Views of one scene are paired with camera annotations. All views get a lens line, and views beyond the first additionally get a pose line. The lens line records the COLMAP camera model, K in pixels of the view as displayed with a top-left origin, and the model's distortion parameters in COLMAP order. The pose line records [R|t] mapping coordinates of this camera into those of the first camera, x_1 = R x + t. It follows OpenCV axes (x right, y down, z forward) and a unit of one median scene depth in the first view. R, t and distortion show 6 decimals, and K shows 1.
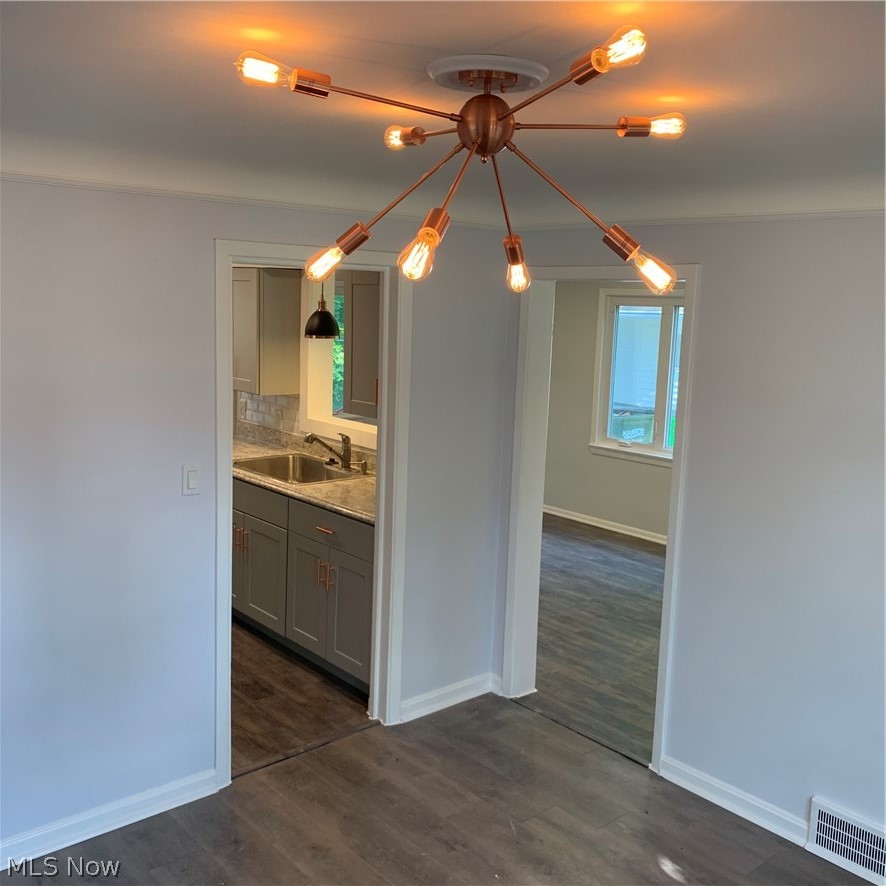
lens RADIAL K [[920.5, 0, 443.0], [0, 920.5, 443.0], [0, 0, 1]] dist [0.050842, -0.058596]
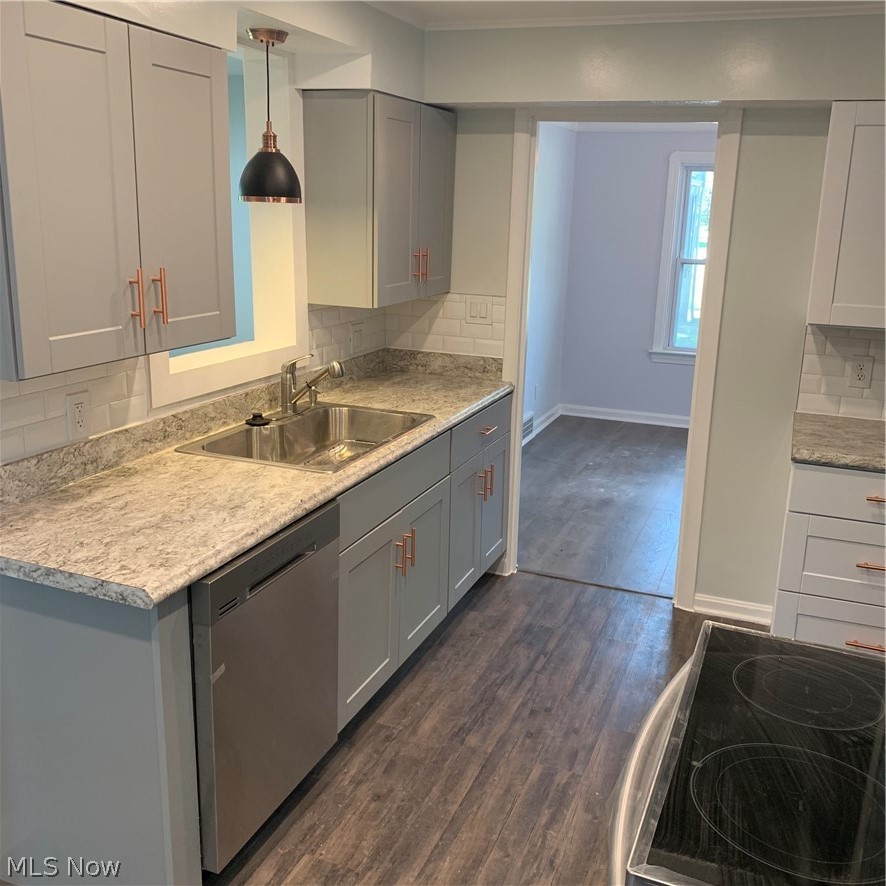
lens RADIAL K [[920.5, 0, 443.0], [0, 920.5, 443.0], [0, 0, 1]] dist [0.050842, -0.058596]
pose [[-0.478591, -0.269336, 0.835708, -0.754345], [0.085719, 0.932912, 0.349753, -0.179555], [-0.873844, 0.239025, -0.423396, 1.285053]]
